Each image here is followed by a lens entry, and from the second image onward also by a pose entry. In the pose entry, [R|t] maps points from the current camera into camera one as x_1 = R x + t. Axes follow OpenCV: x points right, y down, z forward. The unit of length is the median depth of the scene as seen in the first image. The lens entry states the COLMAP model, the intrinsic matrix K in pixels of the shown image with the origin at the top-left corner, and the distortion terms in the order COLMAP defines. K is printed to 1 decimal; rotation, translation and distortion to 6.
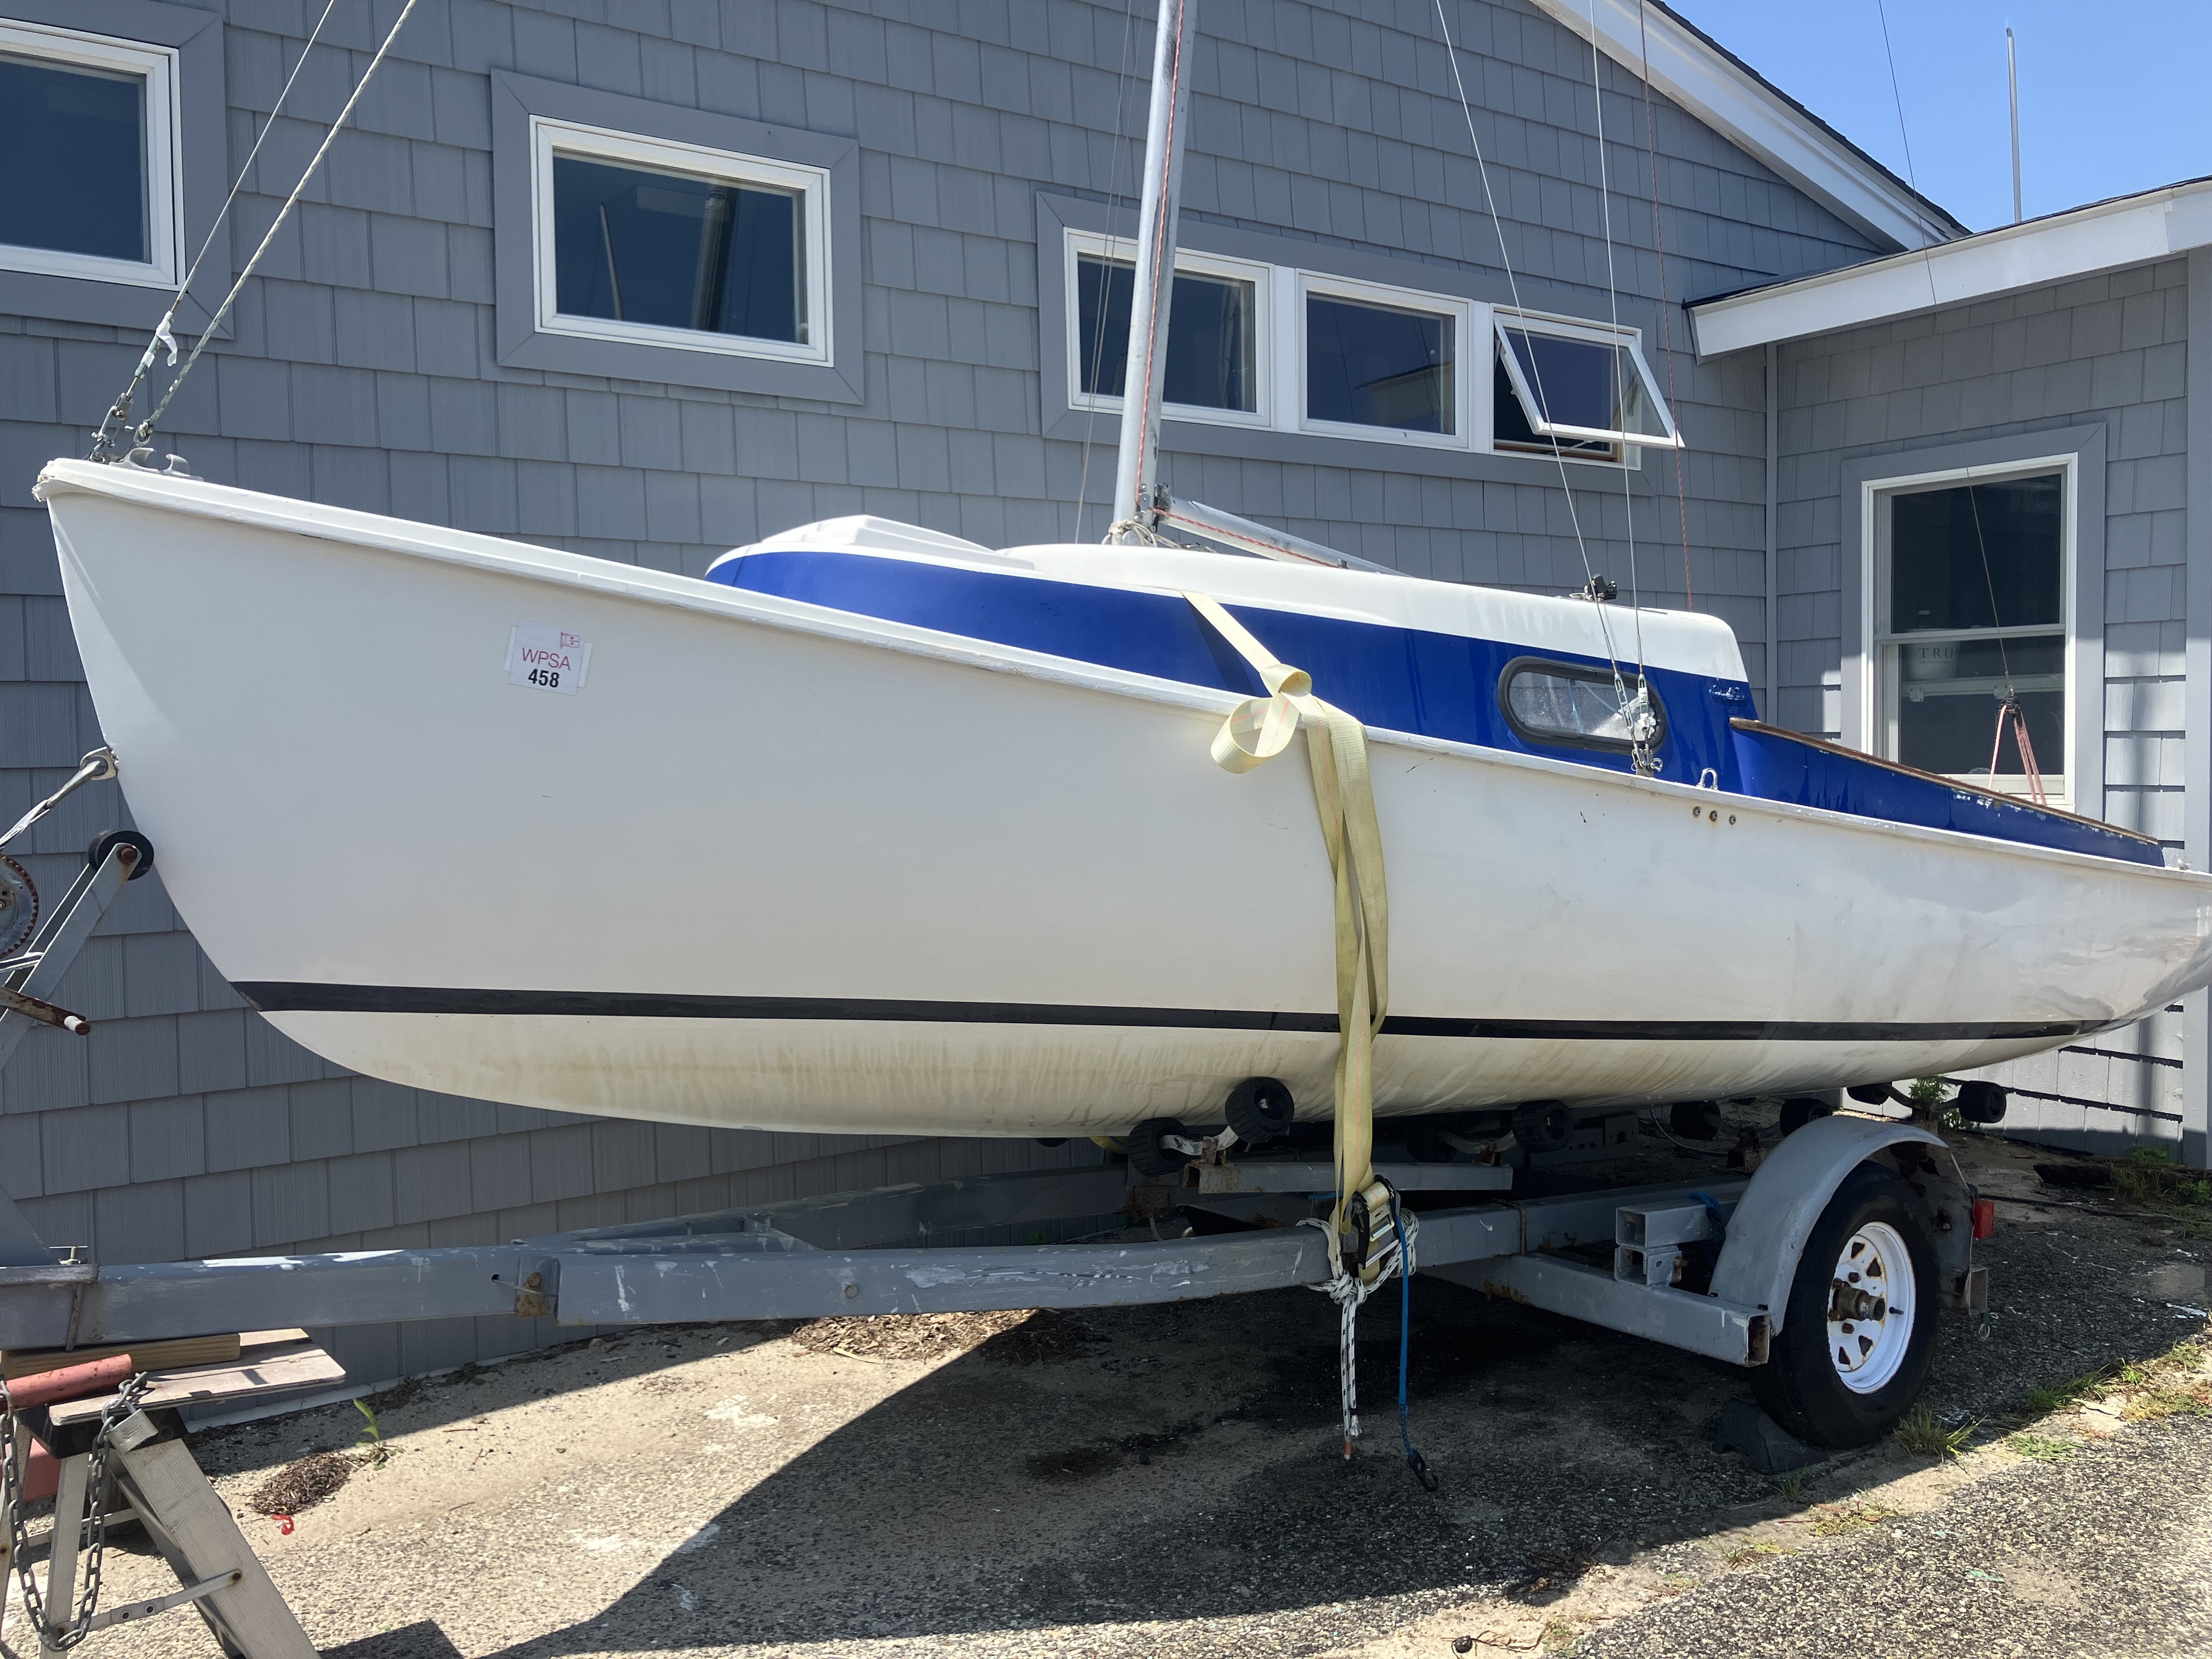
lens RADIAL K [[1833.3, 0, 1100.8], [0, 1833.3, 825.4], [0, 0, 1]] dist [0.042545, -0.035227]
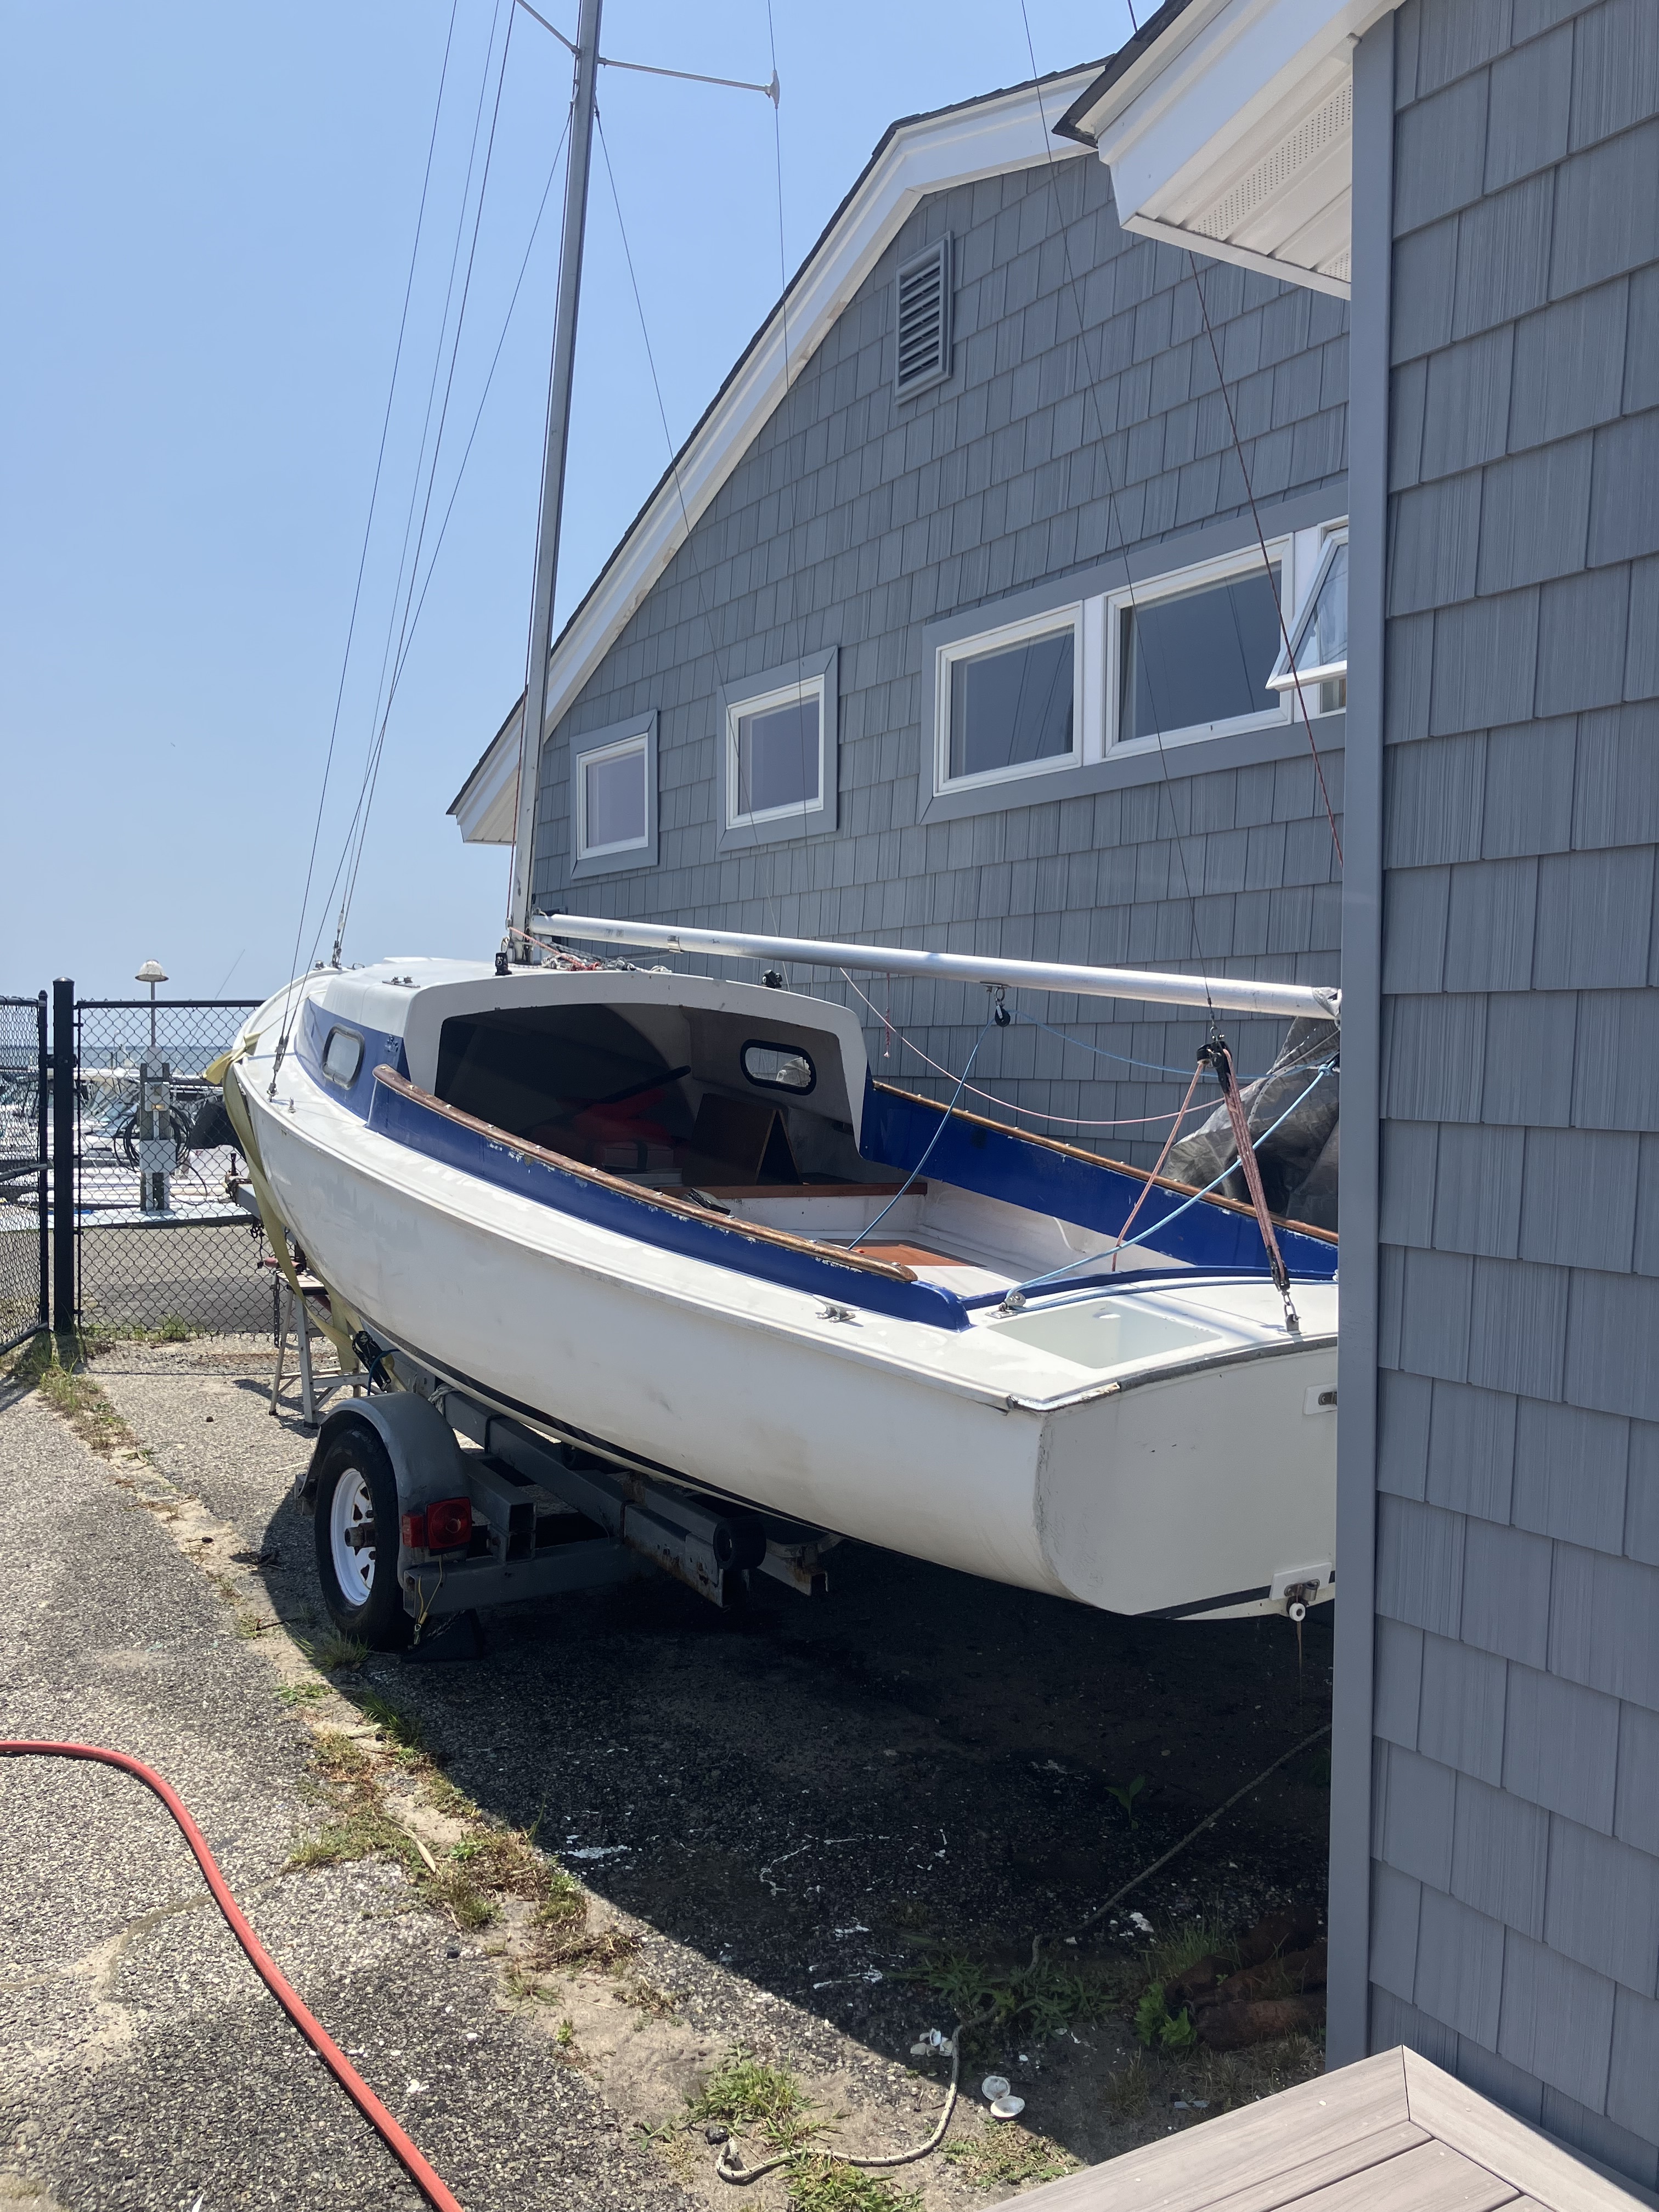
lens RADIAL K [[1833.3, 0, 816.5], [0, 1833.3, 1111.5], [0, 0, 1]] dist [0.042545, -0.035227]
pose [[-0.071678, 0.043497, -0.996479, 1.115483], [-0.047283, 0.997777, 0.046955, -0.069340], [0.996306, 0.050482, -0.069462, 0.947276]]
